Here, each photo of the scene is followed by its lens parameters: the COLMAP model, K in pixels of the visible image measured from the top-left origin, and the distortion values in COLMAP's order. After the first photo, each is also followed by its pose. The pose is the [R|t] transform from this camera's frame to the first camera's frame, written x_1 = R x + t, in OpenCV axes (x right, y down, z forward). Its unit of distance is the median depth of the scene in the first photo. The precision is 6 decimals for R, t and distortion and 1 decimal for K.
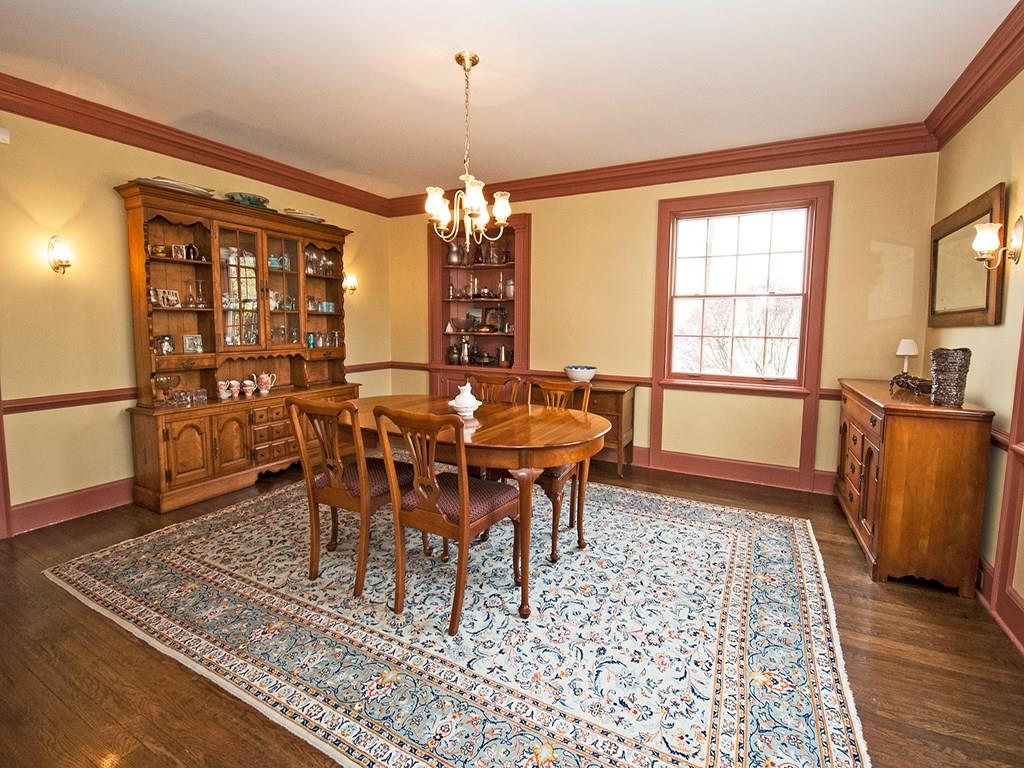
lens RADIAL K [[454.8, 0, 511.9], [0, 454.8, 376.8], [0, 0, 1]] dist [-0.007058, -0.000886]
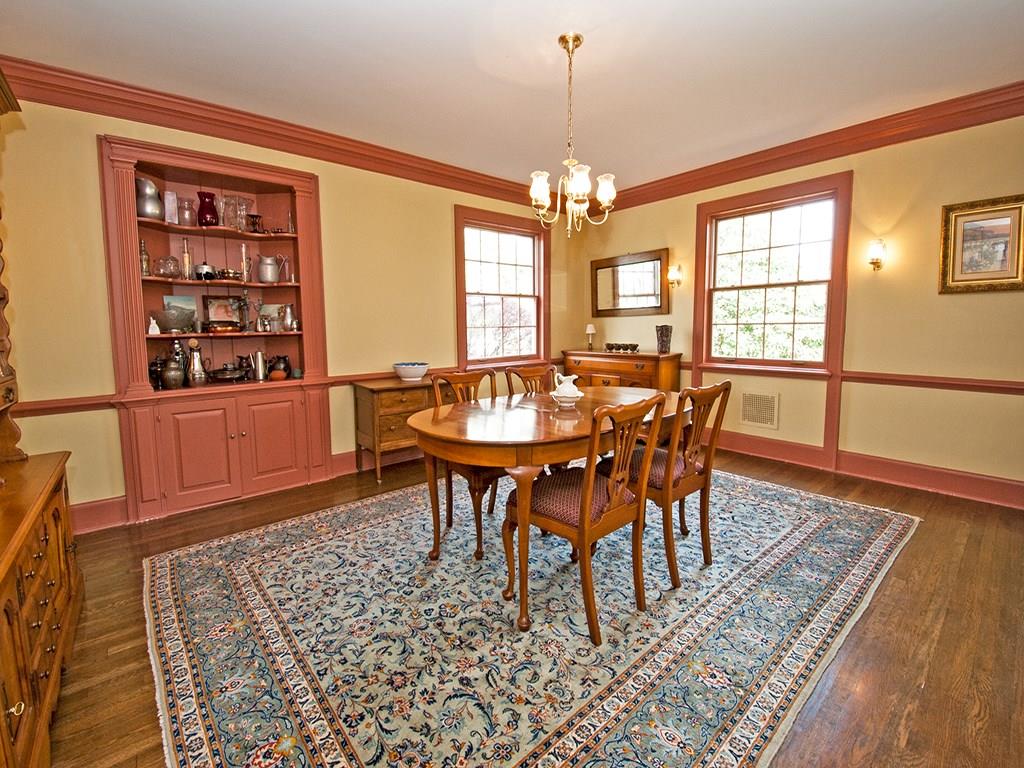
lens RADIAL K [[454.8, 0, 511.0], [0, 454.8, 386.3], [0, 0, 1]] dist [-0.007058, -0.000886]
pose [[0.366674, -0.135242, 0.920467, -0.962087], [0.121959, 0.987827, 0.096556, -0.062322], [-0.922321, 0.076855, 0.378705, 0.686846]]
